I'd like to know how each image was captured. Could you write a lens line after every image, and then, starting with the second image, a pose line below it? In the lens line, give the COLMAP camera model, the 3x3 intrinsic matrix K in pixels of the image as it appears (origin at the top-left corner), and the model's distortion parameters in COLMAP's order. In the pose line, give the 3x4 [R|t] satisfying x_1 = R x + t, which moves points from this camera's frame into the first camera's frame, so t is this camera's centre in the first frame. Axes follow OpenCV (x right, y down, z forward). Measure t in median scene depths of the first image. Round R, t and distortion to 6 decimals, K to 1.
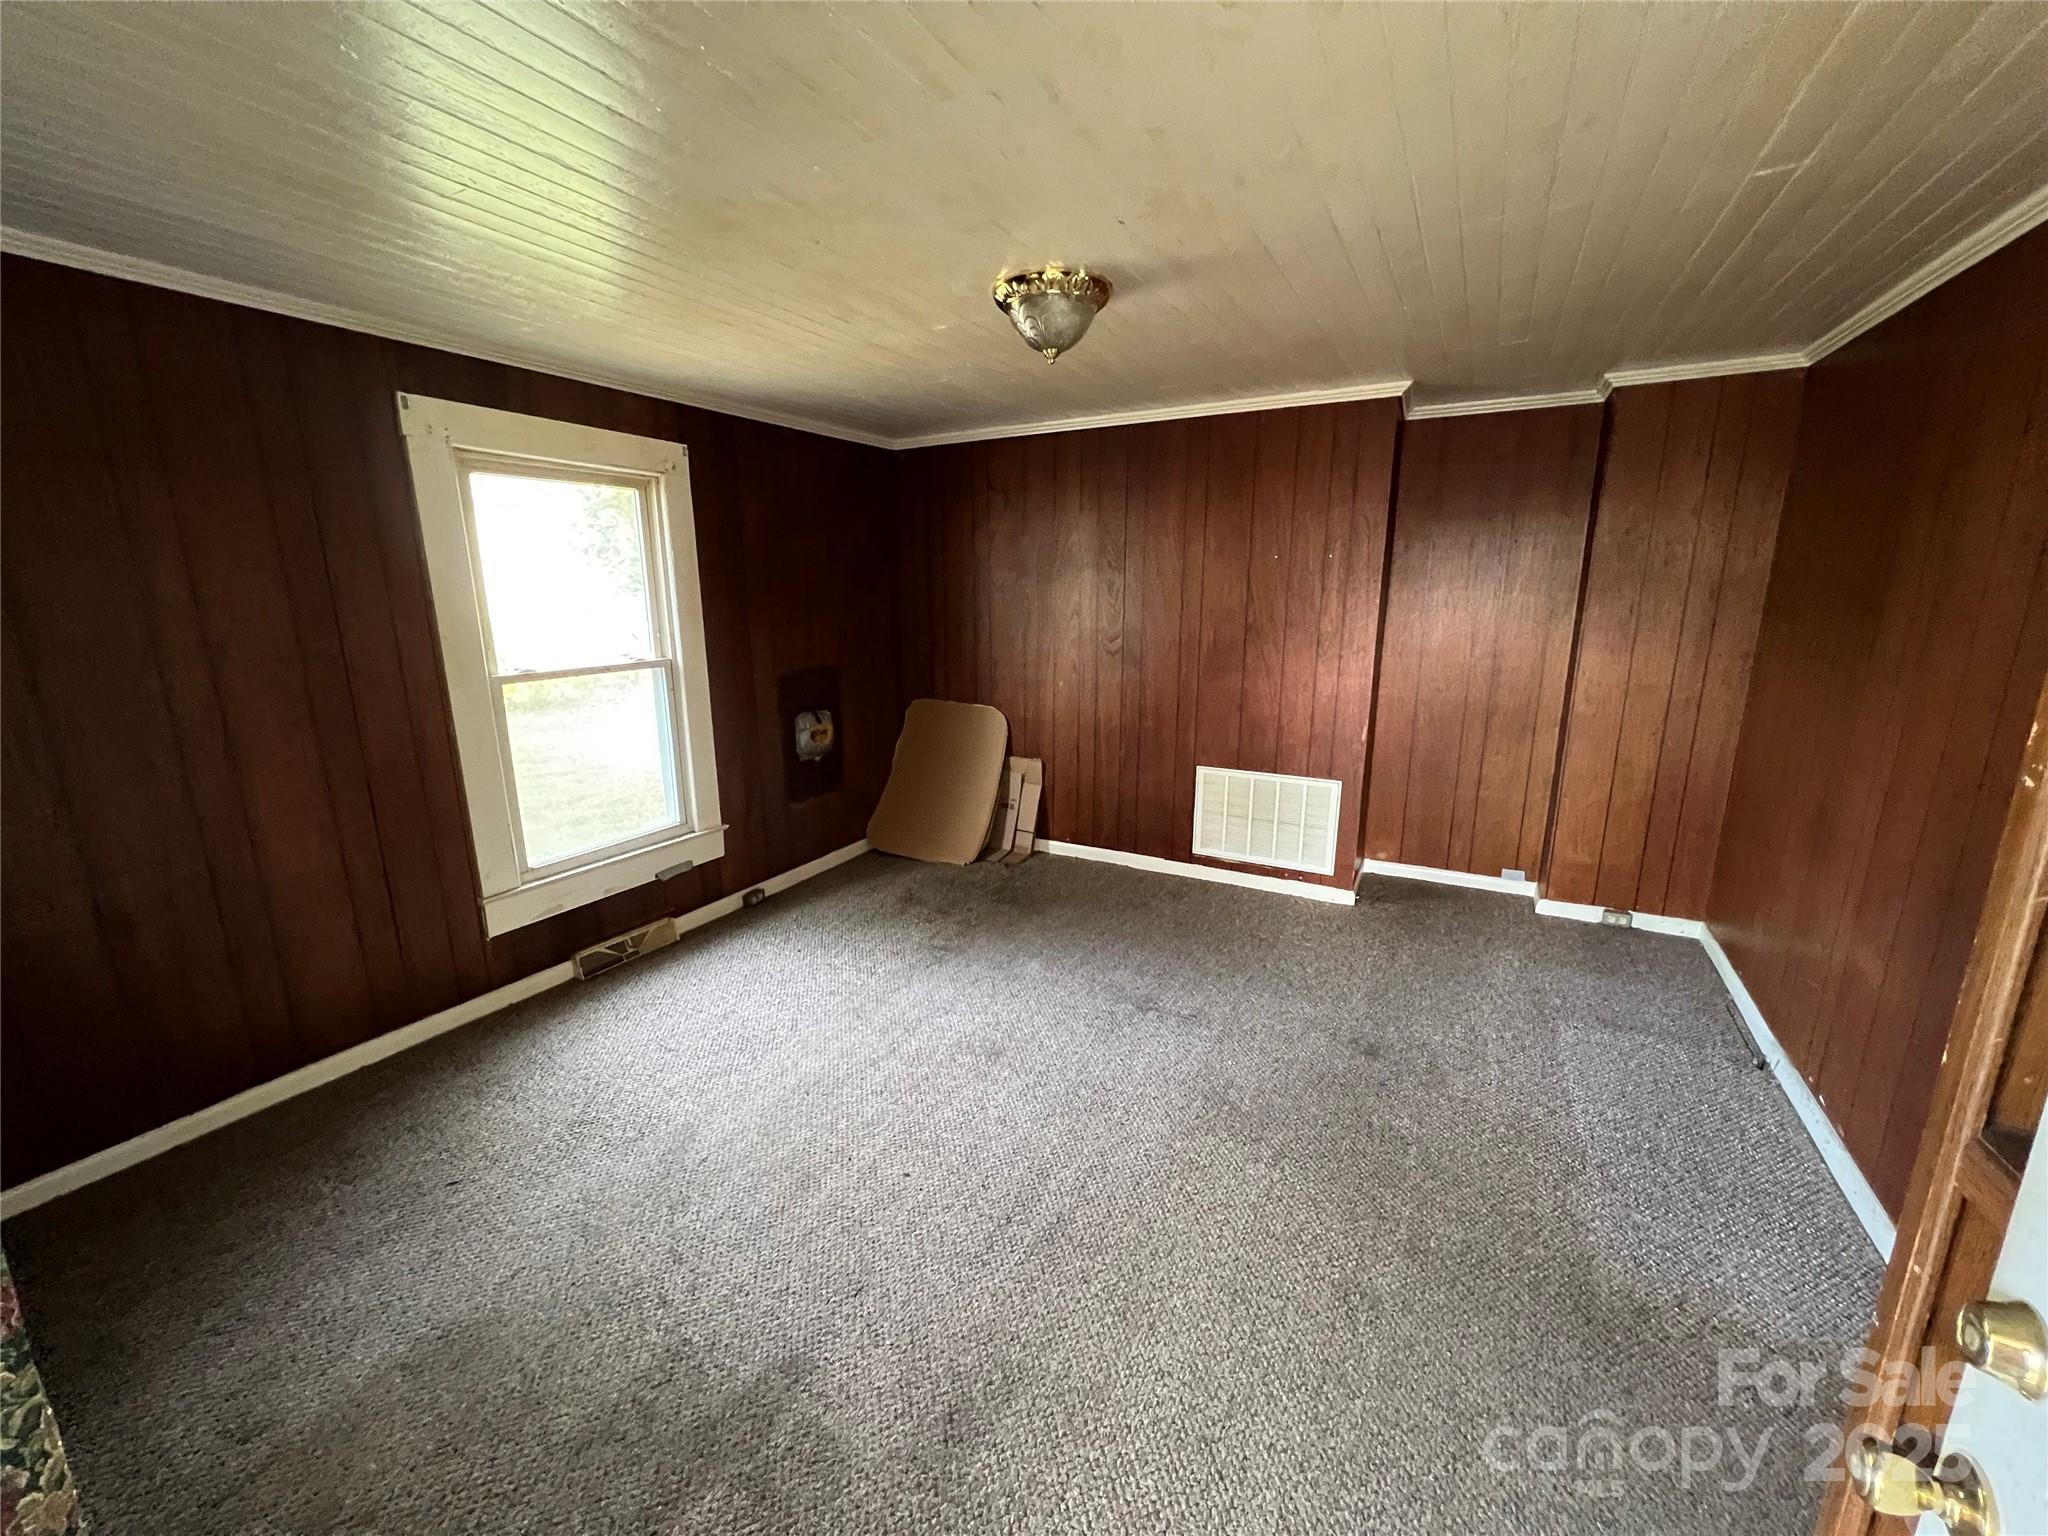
lens RADIAL K [[821.8, 0, 1024.0], [0, 821.8, 768.0], [0, 0, 1]] dist [0.000259, -0.000550]
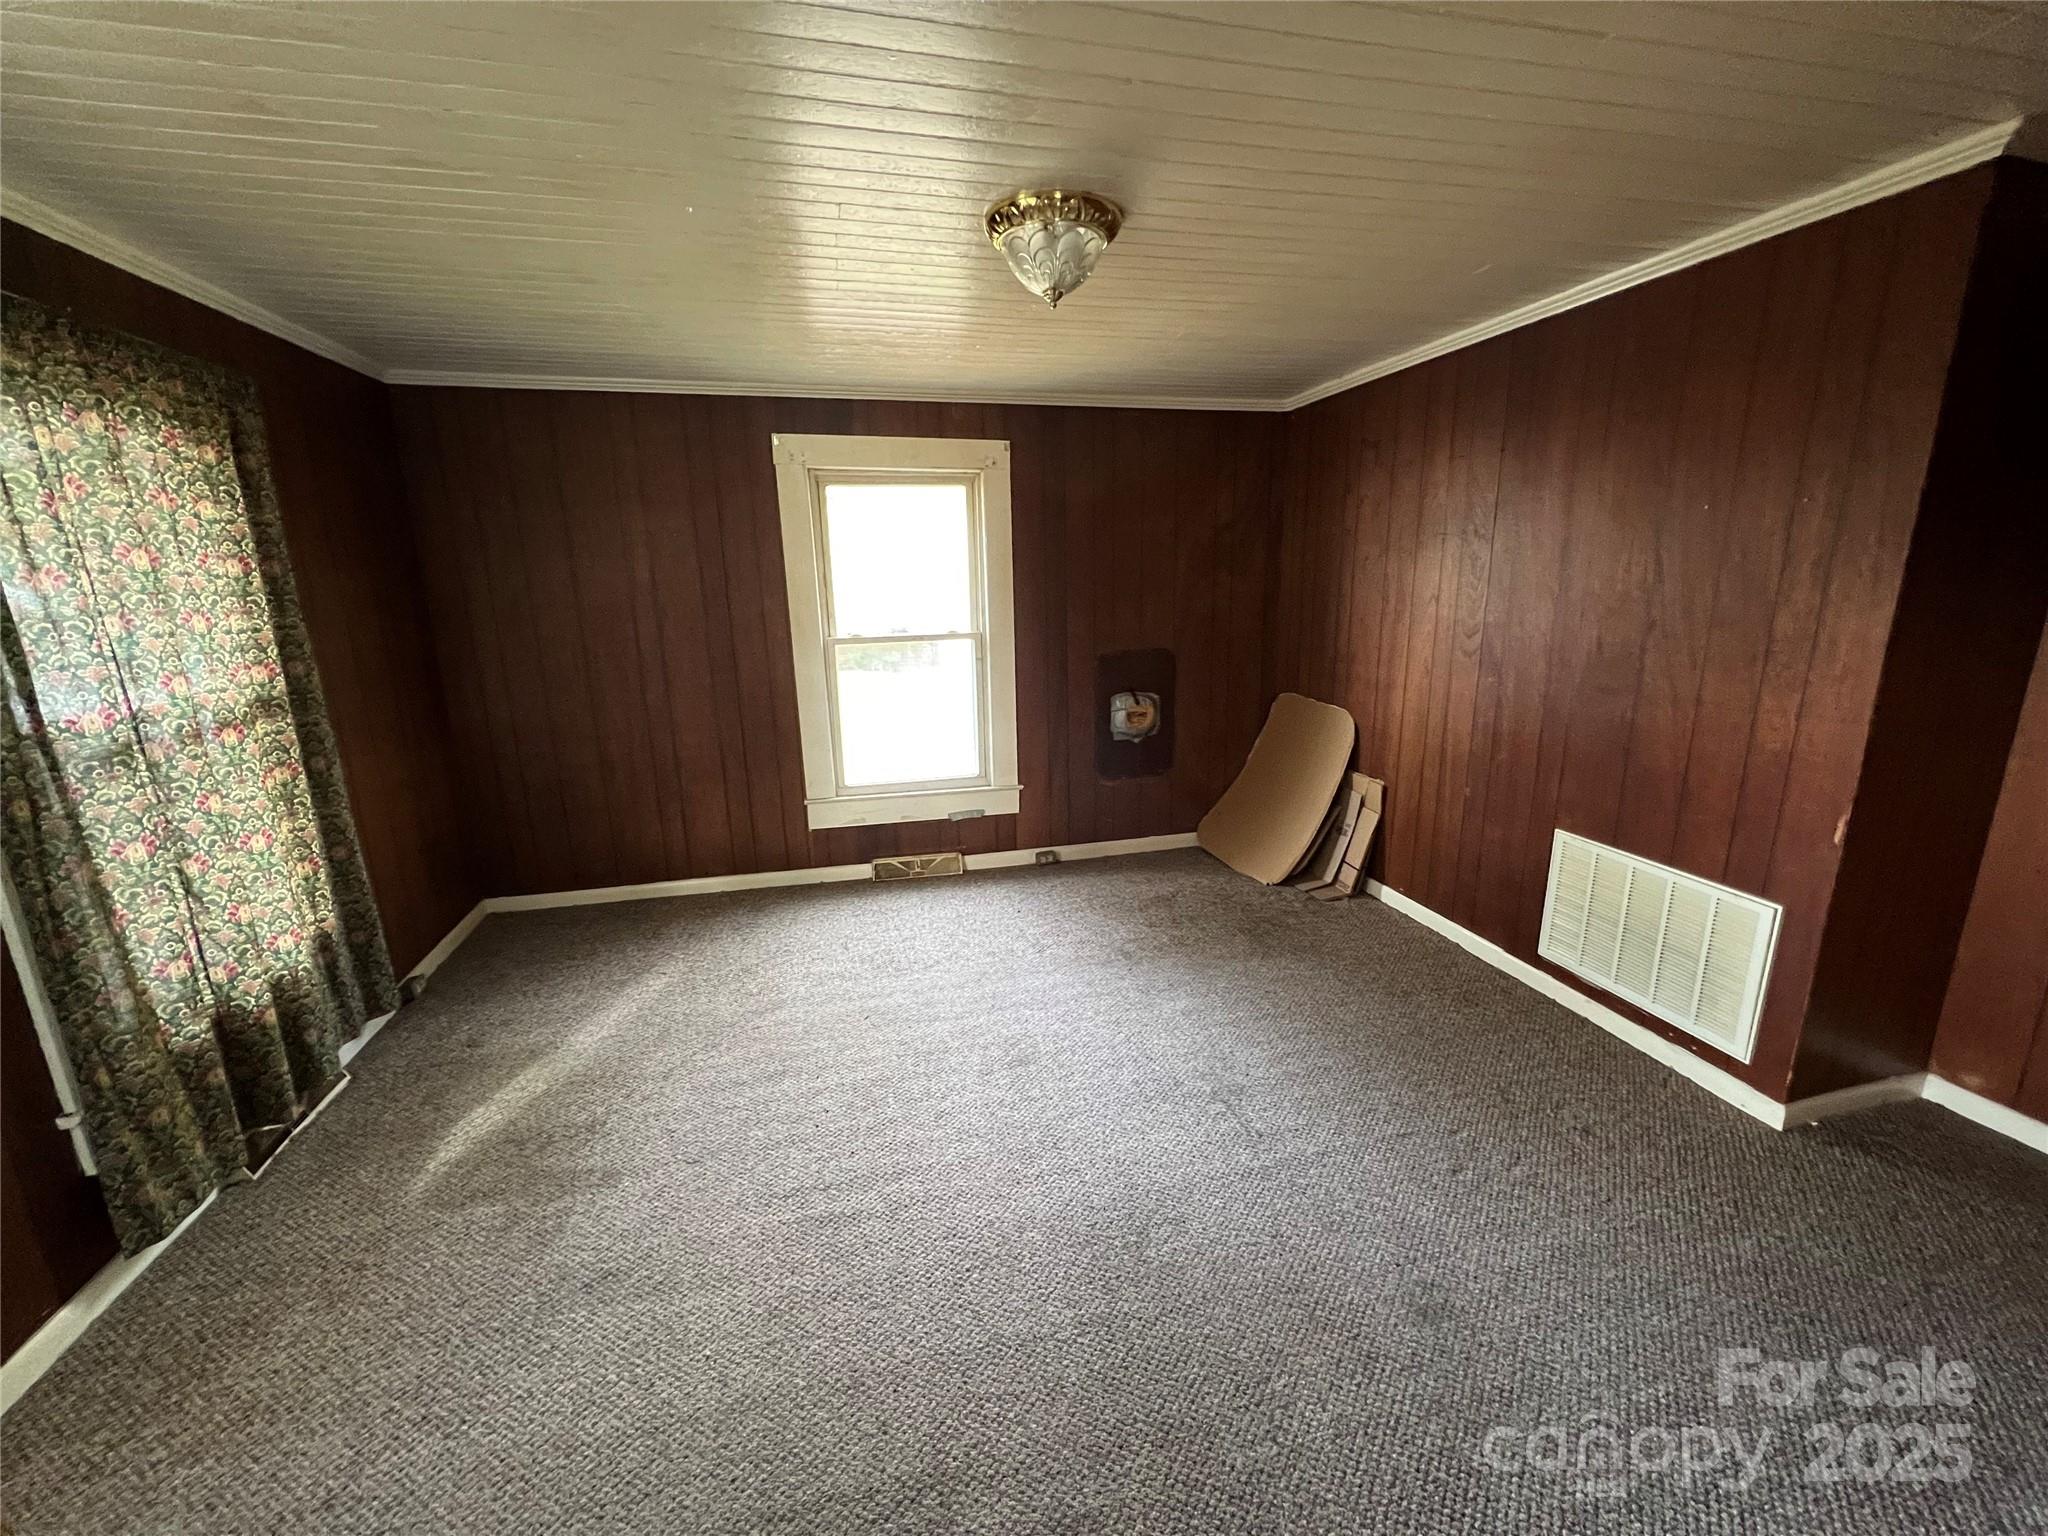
lens RADIAL K [[821.8, 0, 1024.0], [0, 821.8, 768.0], [0, 0, 1]] dist [0.000259, -0.000550]
pose [[0.674554, 0.162907, -0.720027, 0.395132], [-0.147928, 0.985394, 0.084361, -0.043754], [0.723253, 0.049606, 0.688800, 0.221268]]
